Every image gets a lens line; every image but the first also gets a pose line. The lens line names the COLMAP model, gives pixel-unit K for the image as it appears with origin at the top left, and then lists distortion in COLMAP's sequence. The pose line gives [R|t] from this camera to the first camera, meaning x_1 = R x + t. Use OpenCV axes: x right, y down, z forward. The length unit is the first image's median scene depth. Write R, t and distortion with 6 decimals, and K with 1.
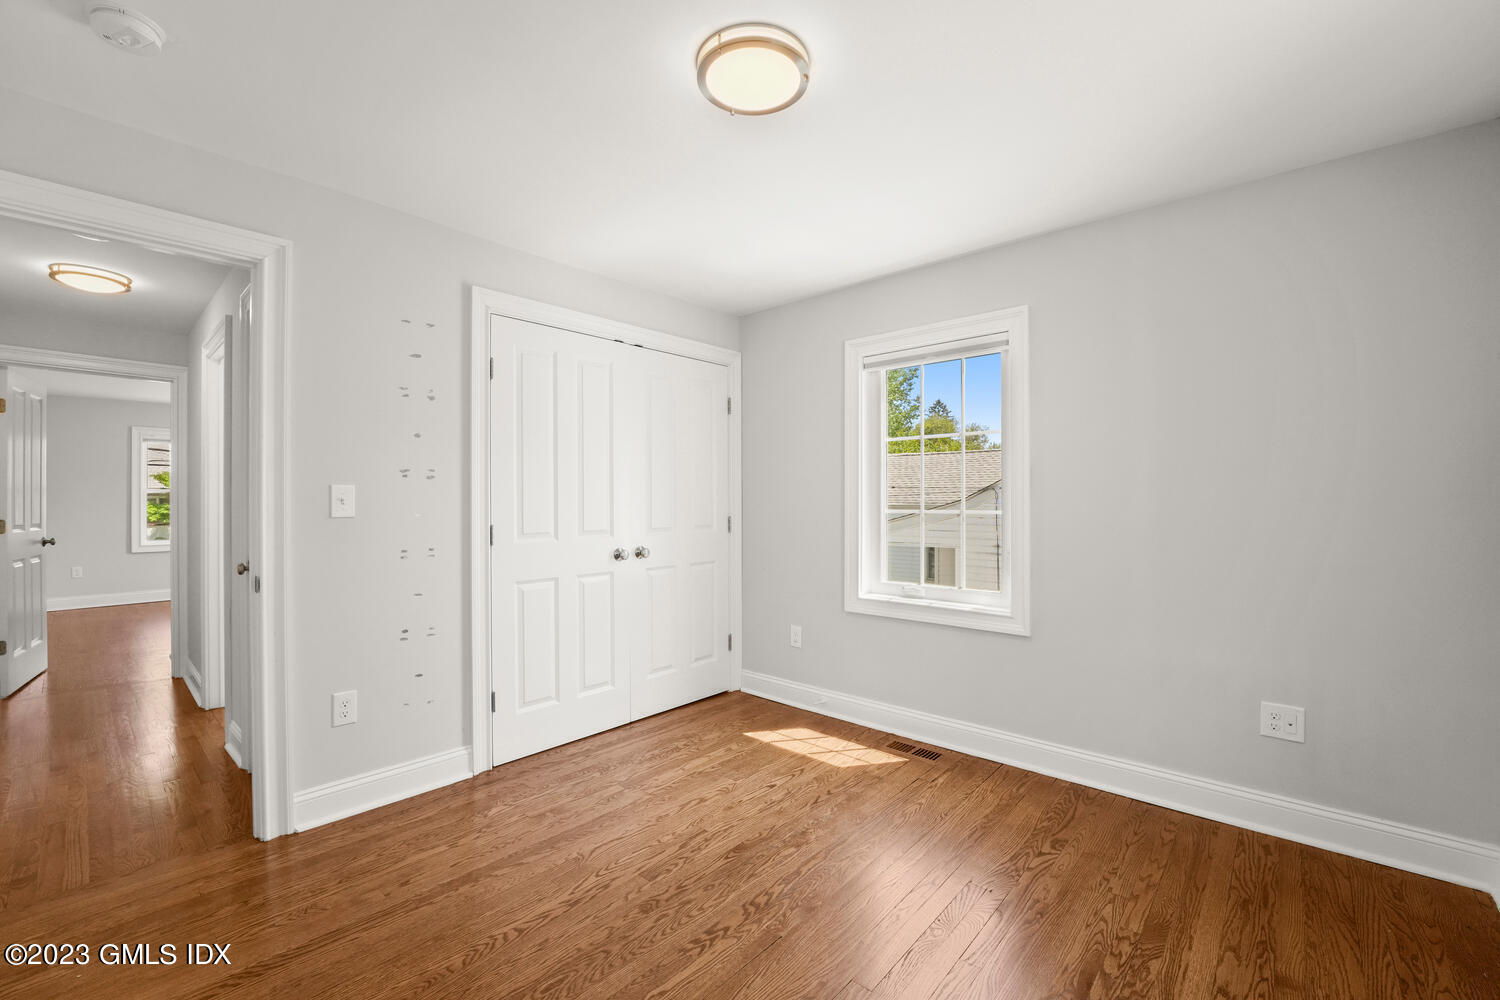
lens RADIAL K [[621.7, 0, 743.4], [0, 621.7, 498.5], [0, 0, 1]] dist [-0.022344, 0.000528]
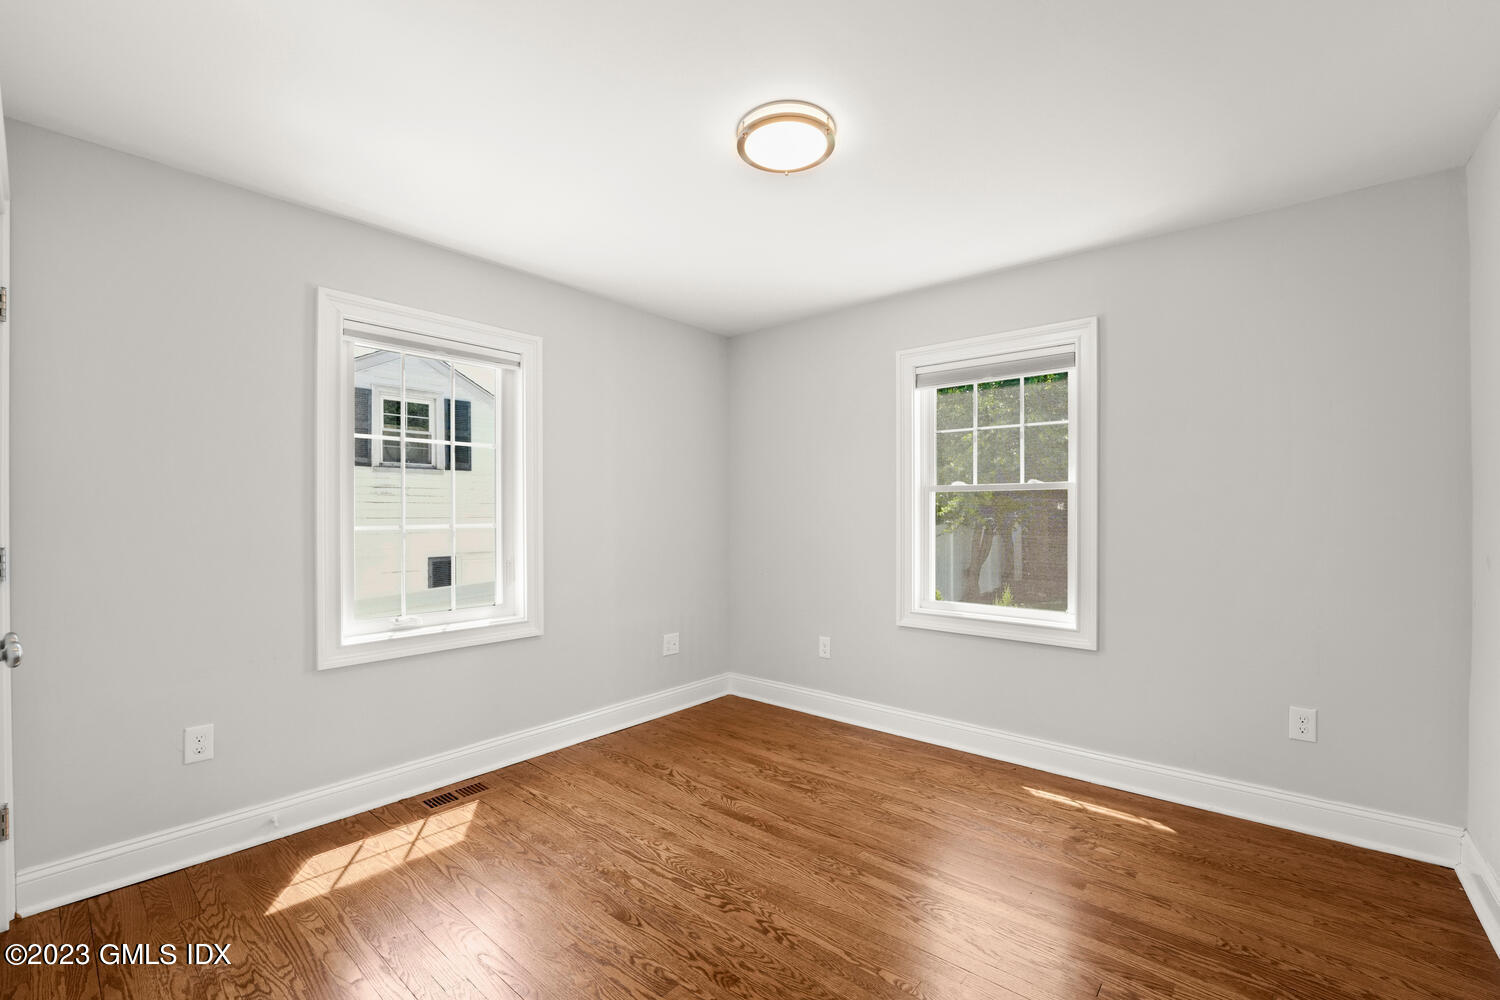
lens RADIAL K [[628.2, 0, 749.8], [0, 628.2, 513.4], [0, 0, 1]] dist [-0.022042, 0.000075]
pose [[-0.029071, 0.002555, 0.999574, -0.697998], [-0.004209, 0.999988, -0.002679, 0.004741], [-0.999568, -0.004285, -0.029060, 0.672847]]
